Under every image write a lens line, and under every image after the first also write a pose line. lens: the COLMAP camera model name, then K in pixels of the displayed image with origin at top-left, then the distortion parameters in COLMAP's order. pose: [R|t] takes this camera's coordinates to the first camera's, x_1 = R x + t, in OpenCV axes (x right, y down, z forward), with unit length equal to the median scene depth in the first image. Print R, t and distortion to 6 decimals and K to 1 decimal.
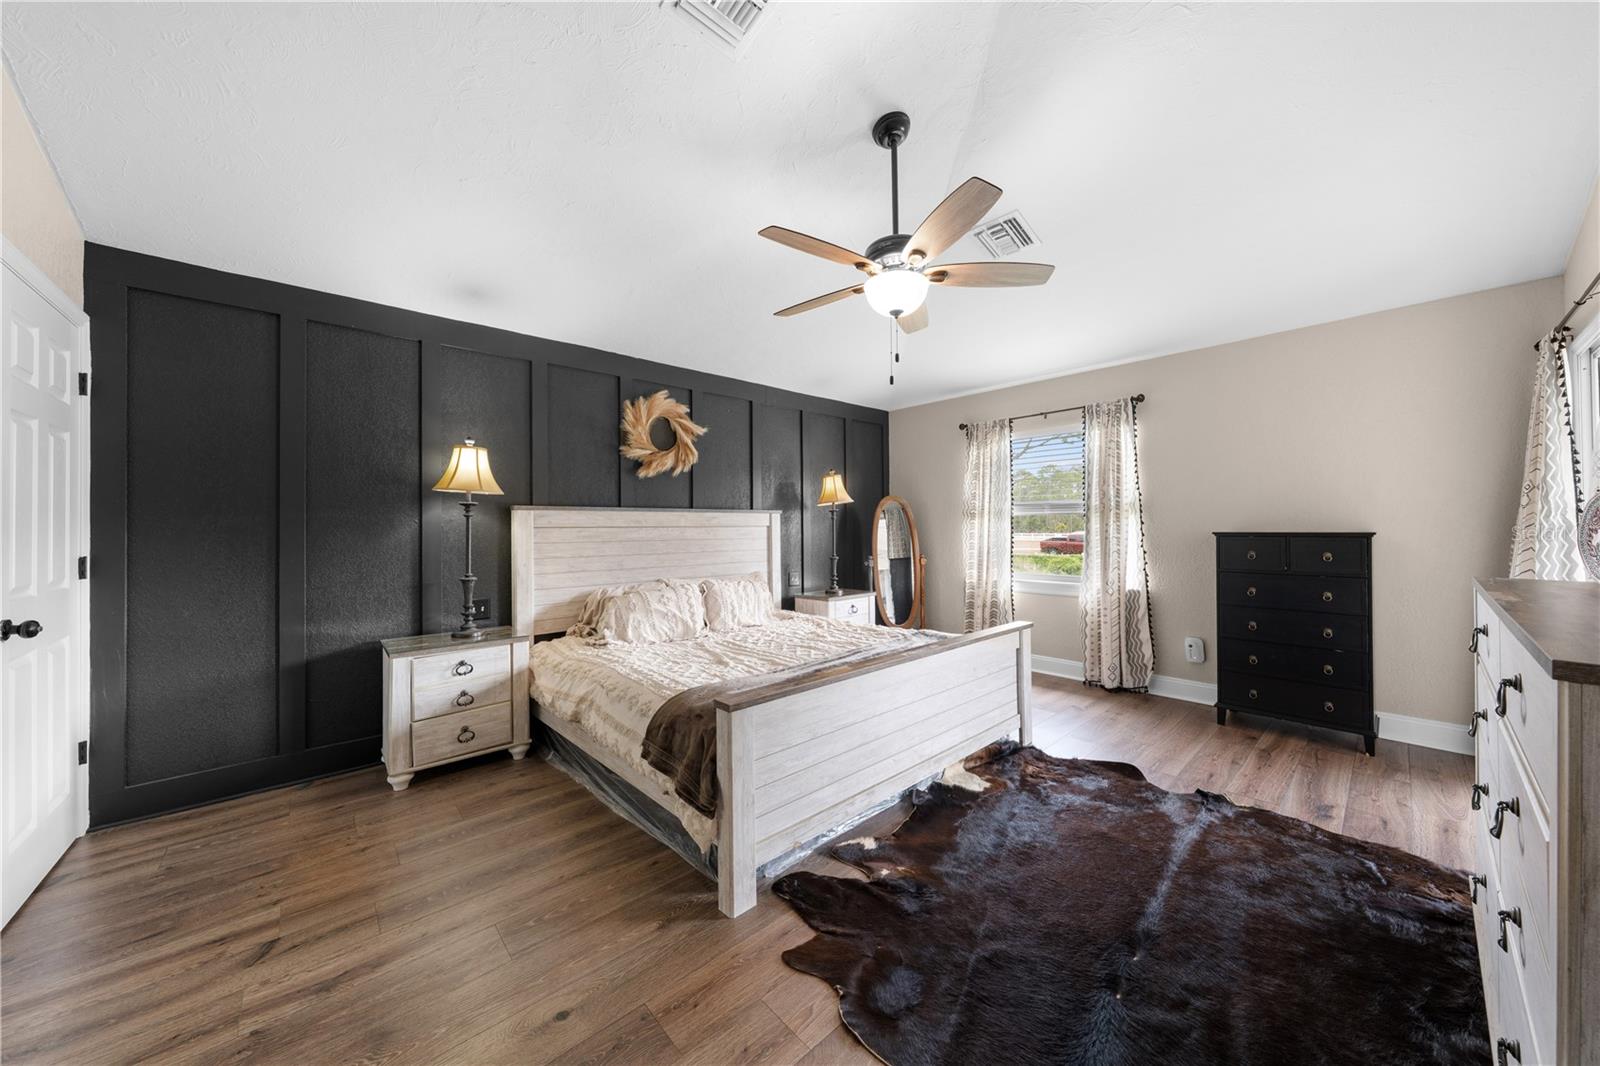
lens RADIAL K [[542.1, 0, 806.7], [0, 542.1, 523.0], [0, 0, 1]] dist [-0.003530, 0.000255]
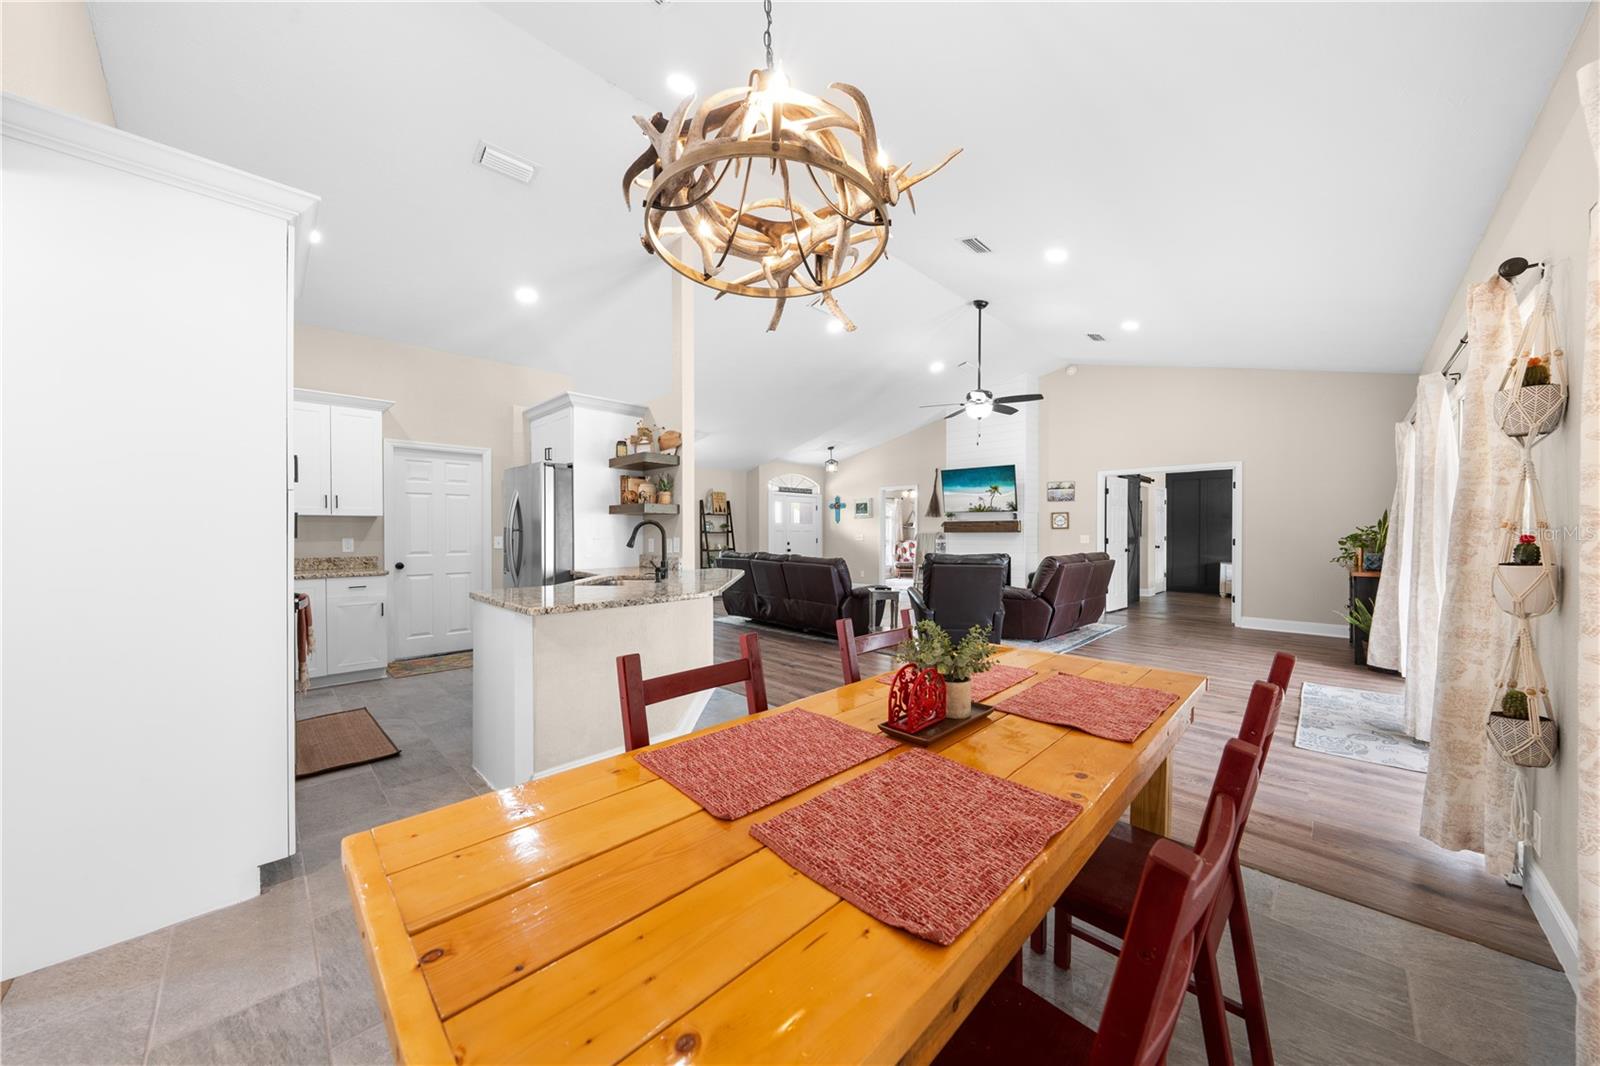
lens RADIAL K [[542.1, 0, 797.6], [0, 542.1, 537.6], [0, 0, 1]] dist [-0.003530, 0.000255]
pose [[0.035714, 0.018258, -0.999195, 2.394753], [0.004602, 0.999819, 0.018434, -0.022601], [0.999351, -0.005257, 0.035624, -1.745986]]
